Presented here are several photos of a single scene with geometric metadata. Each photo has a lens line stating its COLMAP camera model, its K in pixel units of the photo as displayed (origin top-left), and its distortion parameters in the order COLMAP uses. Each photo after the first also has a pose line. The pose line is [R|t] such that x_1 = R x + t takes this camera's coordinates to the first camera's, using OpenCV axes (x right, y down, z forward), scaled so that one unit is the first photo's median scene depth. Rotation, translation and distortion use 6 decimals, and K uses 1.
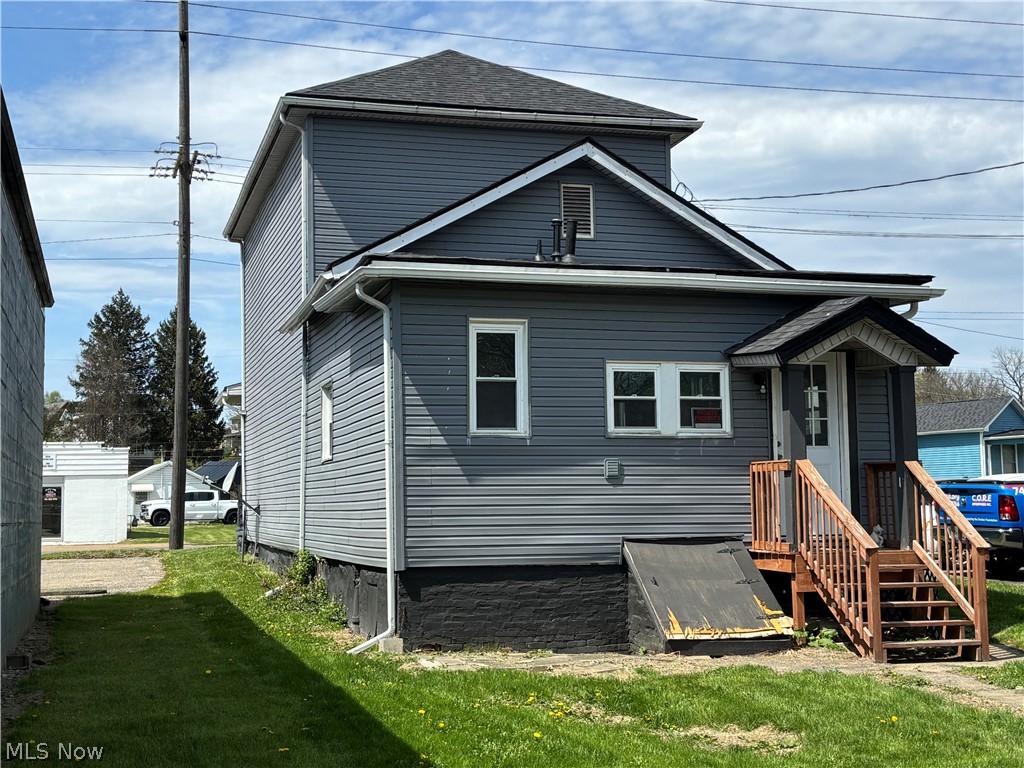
lens RADIAL K [[1413.6, 0, 511.0], [0, 1413.6, 384.1], [0, 0, 1]] dist [0.033120, 0.000000]
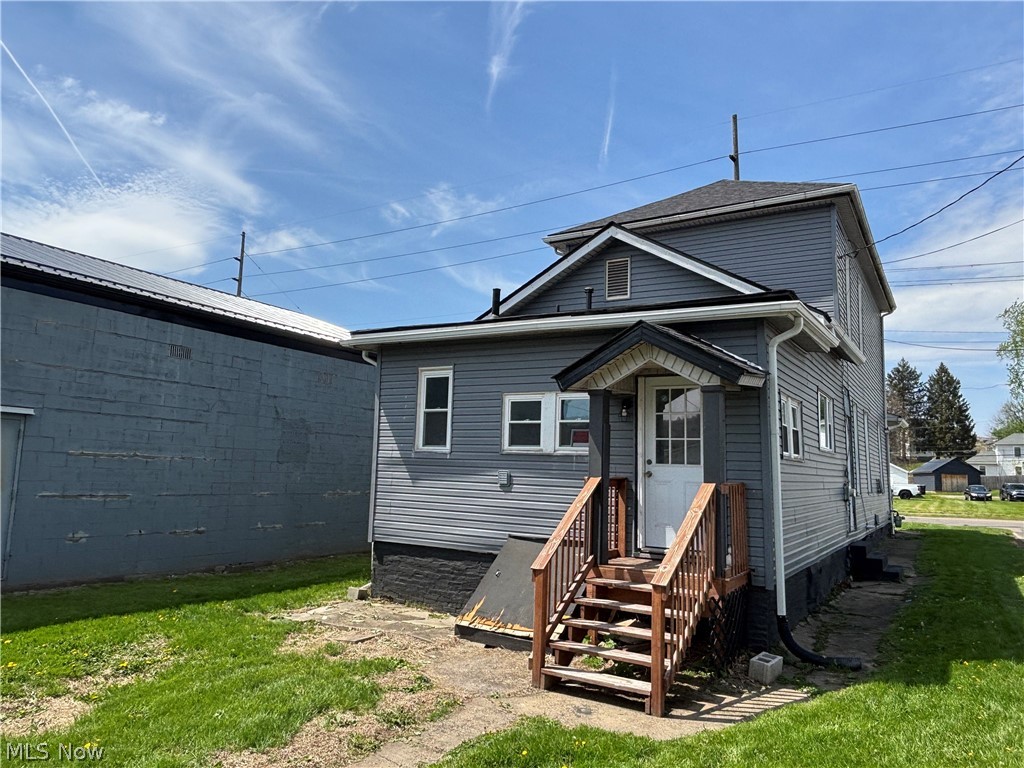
lens RADIAL K [[724.1, 0, 512.2], [0, 724.1, 380.6], [0, 0, 1]] dist [-0.002349, 0.000267]
pose [[0.677357, -0.057213, -0.733427, 0.555506], [0.022174, 0.998106, -0.057380, 0.009651], [0.735320, 0.022604, 0.677343, 0.563145]]
